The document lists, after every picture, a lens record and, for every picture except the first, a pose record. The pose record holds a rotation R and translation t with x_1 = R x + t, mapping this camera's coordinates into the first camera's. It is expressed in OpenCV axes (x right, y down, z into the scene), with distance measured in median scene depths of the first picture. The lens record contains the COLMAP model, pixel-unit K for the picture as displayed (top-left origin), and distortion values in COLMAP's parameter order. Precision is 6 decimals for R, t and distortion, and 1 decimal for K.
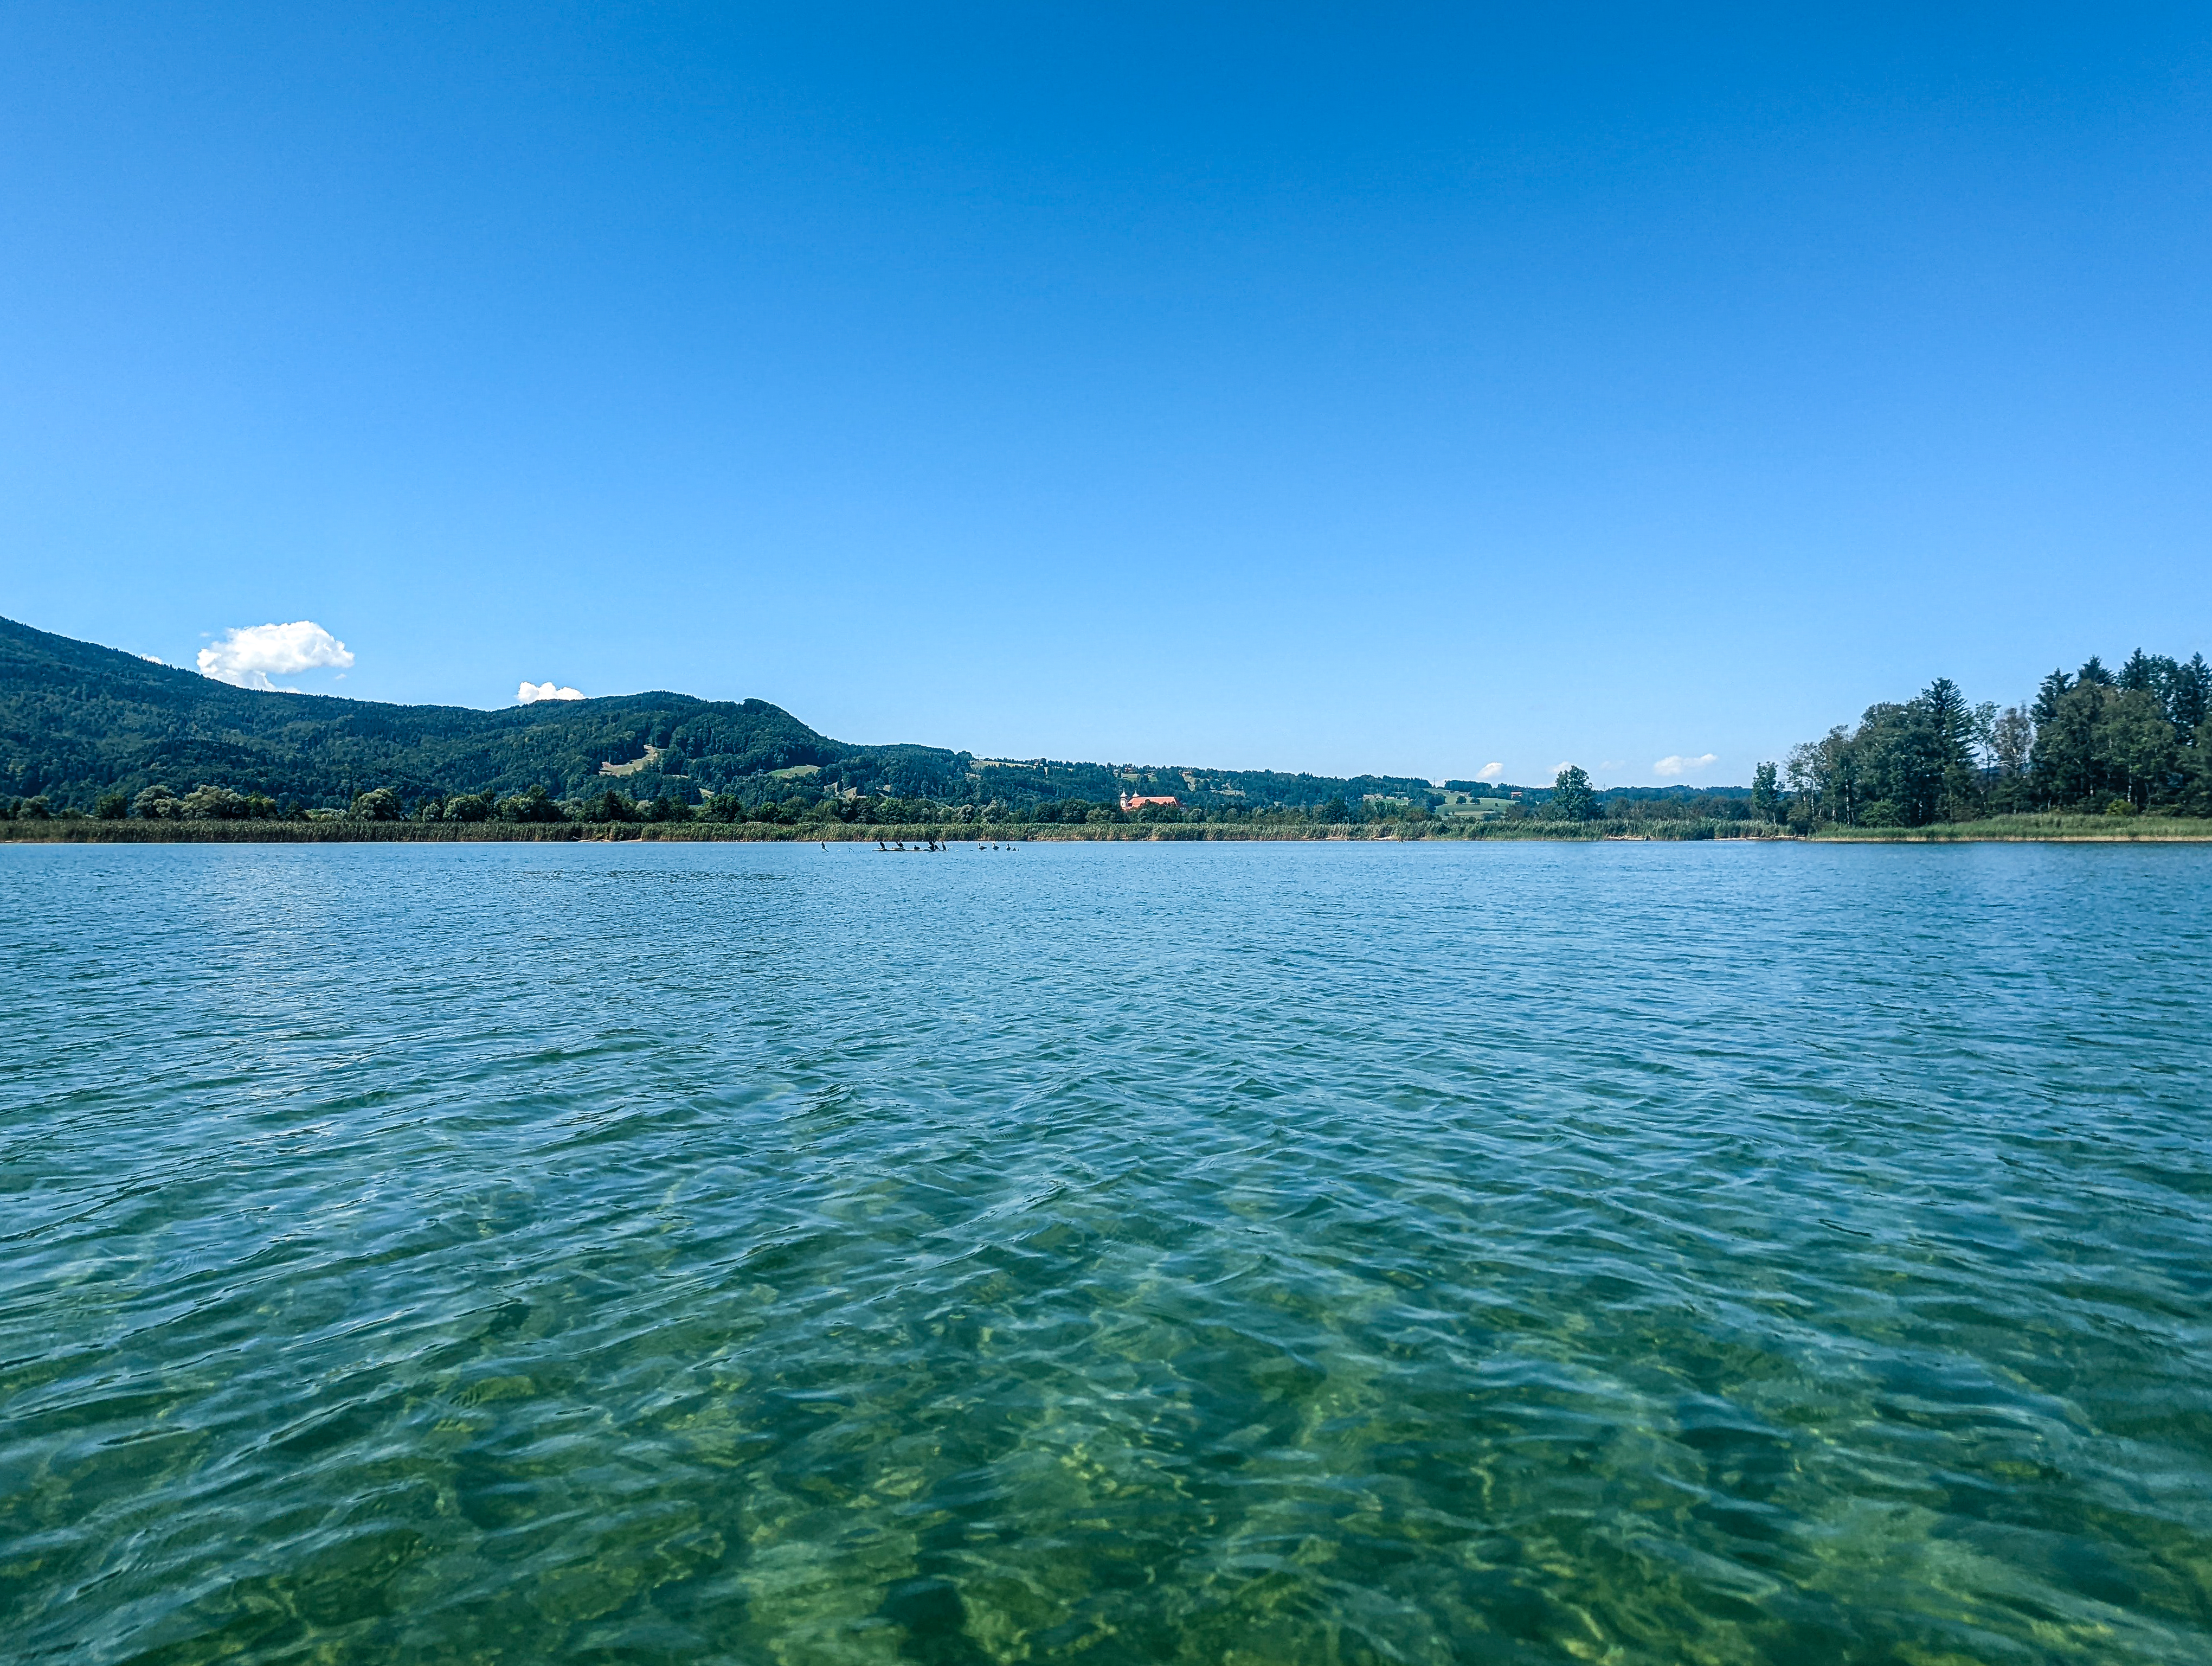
lens RADIAL K [[1589.5, 0, 1095.9], [0, 1589.5, 850.5], [0, 0, 1]] dist [0.074935, -0.072695]
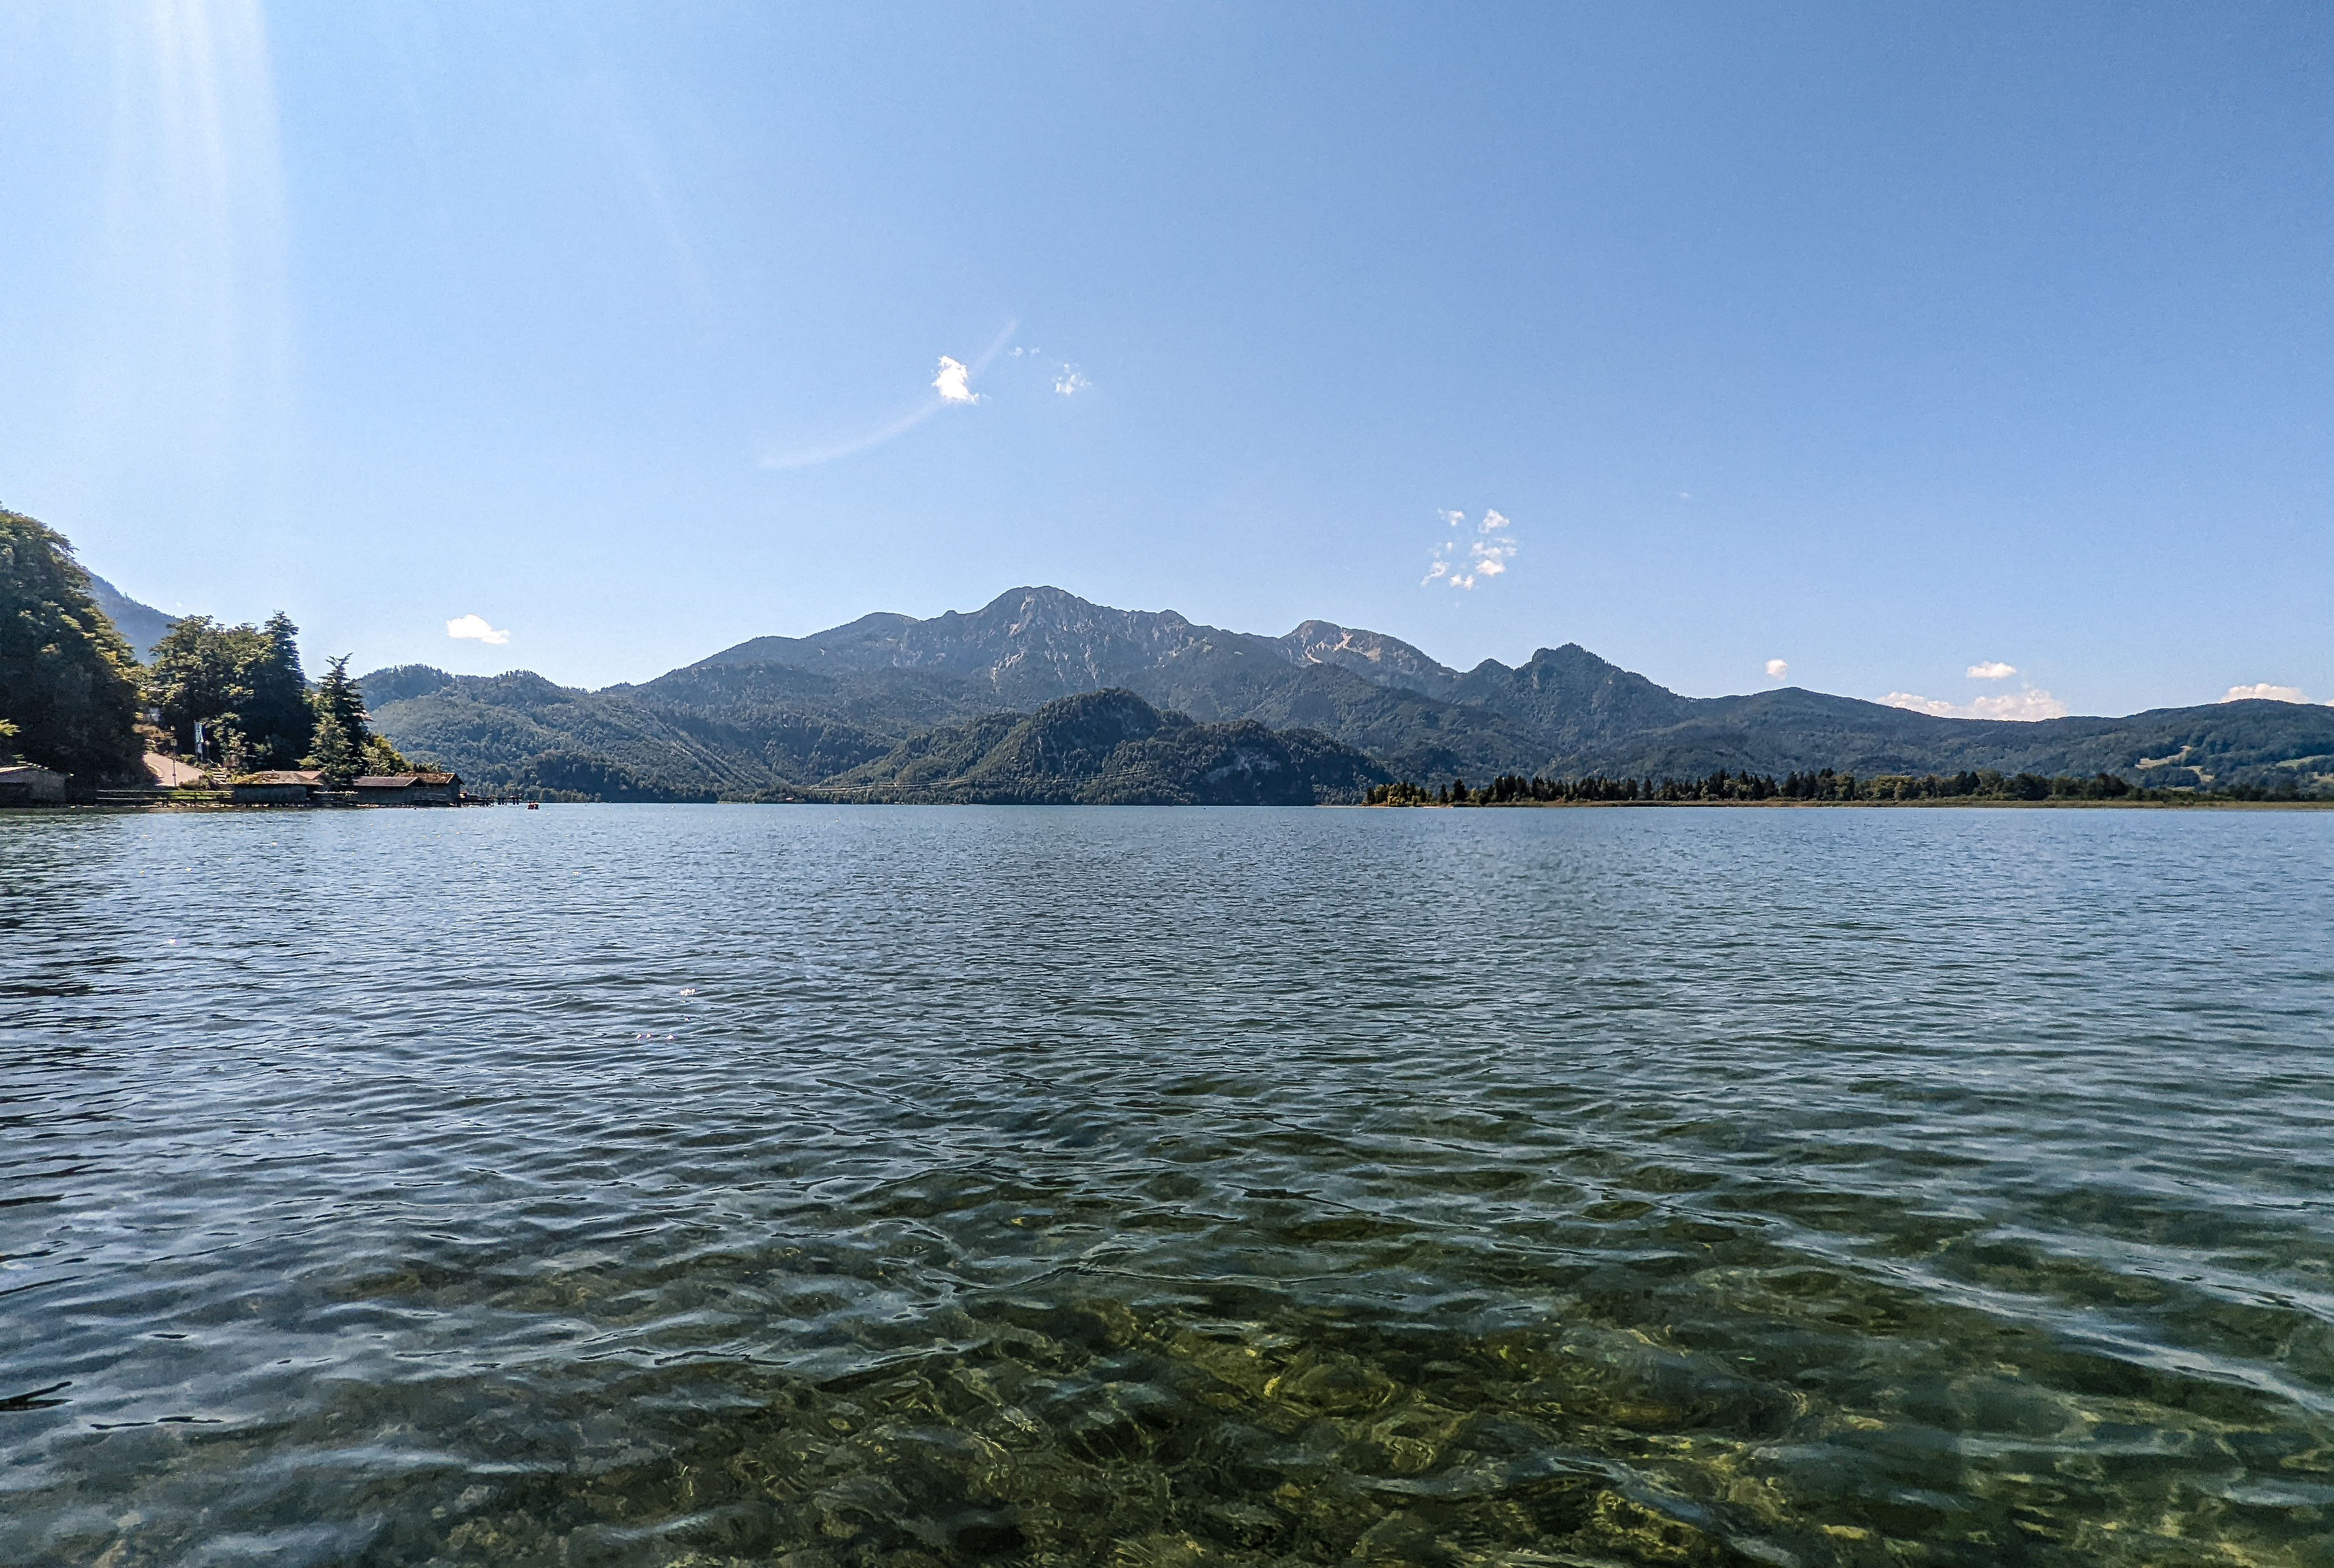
lens RADIAL K [[1149.9, 0, 1144.2], [0, 1149.9, 921.2], [0, 0, 1]] dist [0.010437, -0.006350]
pose [[0.437566, 0.091629, -0.894506, 0.279384], [-0.008606, 0.995176, 0.097731, 0.000848], [0.899145, -0.035066, 0.436243, -0.366136]]
